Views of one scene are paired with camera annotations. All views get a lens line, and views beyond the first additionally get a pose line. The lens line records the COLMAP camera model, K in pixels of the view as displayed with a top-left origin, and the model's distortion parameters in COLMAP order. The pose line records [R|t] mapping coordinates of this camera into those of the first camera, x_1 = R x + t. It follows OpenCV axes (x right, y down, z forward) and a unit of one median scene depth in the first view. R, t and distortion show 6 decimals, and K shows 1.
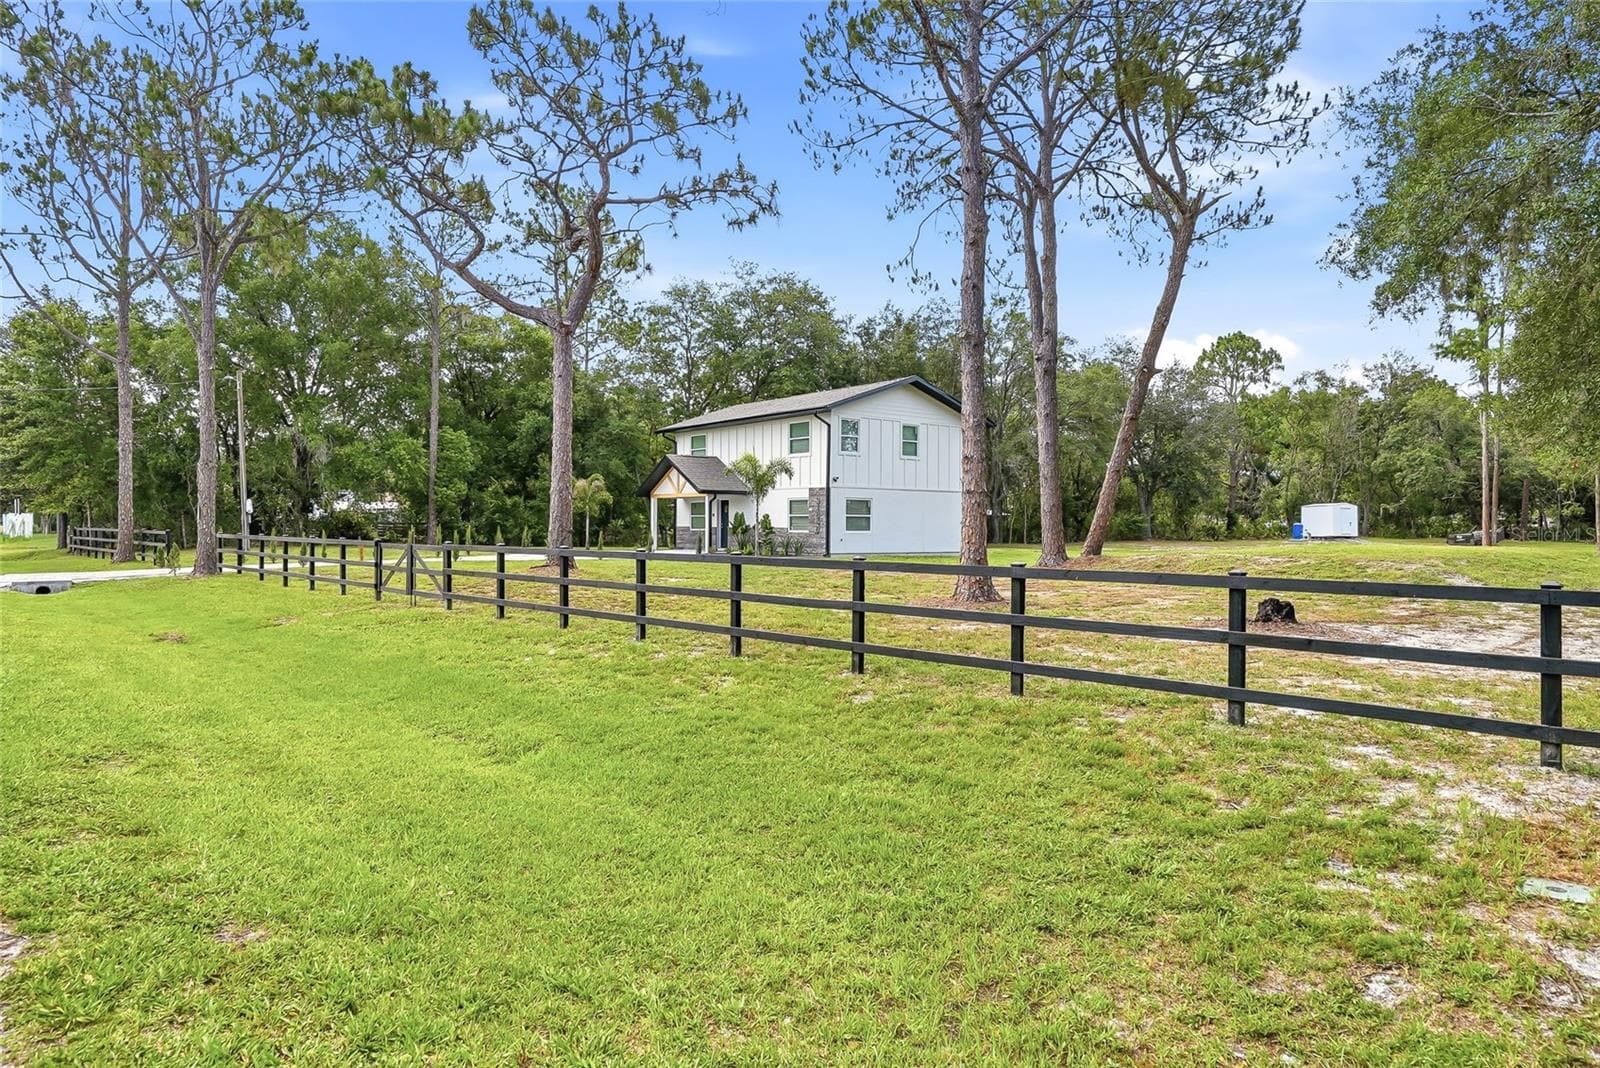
lens RADIAL K [[1083.4, 0, 793.1], [0, 1083.4, 482.5], [0, 0, 1]] dist [0.006120, 0.045955]
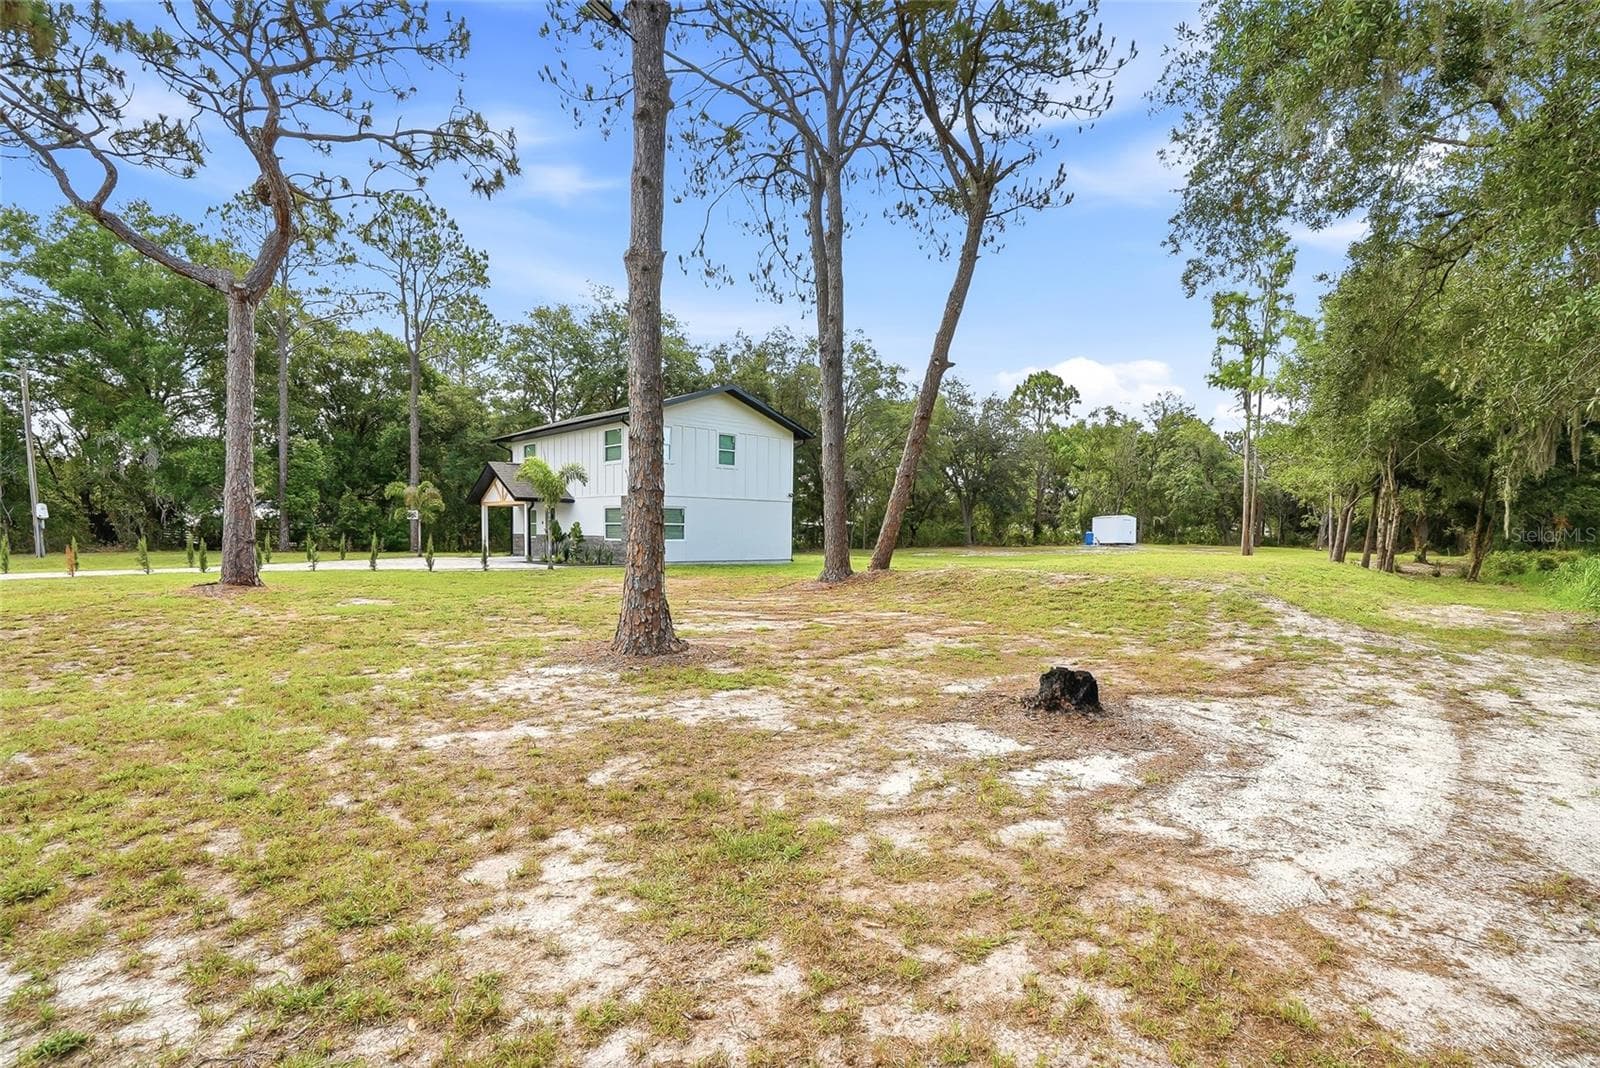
lens RADIAL K [[858.7, 0, 800.0], [0, 858.7, 534.0], [0, 0, 1]] dist [-0.028939, 0.000530]
pose [[0.993952, 0.003810, 0.109749, 0.054685], [-0.008472, 0.999080, 0.042045, 0.003344], [-0.109488, -0.042720, 0.993070, 0.122960]]
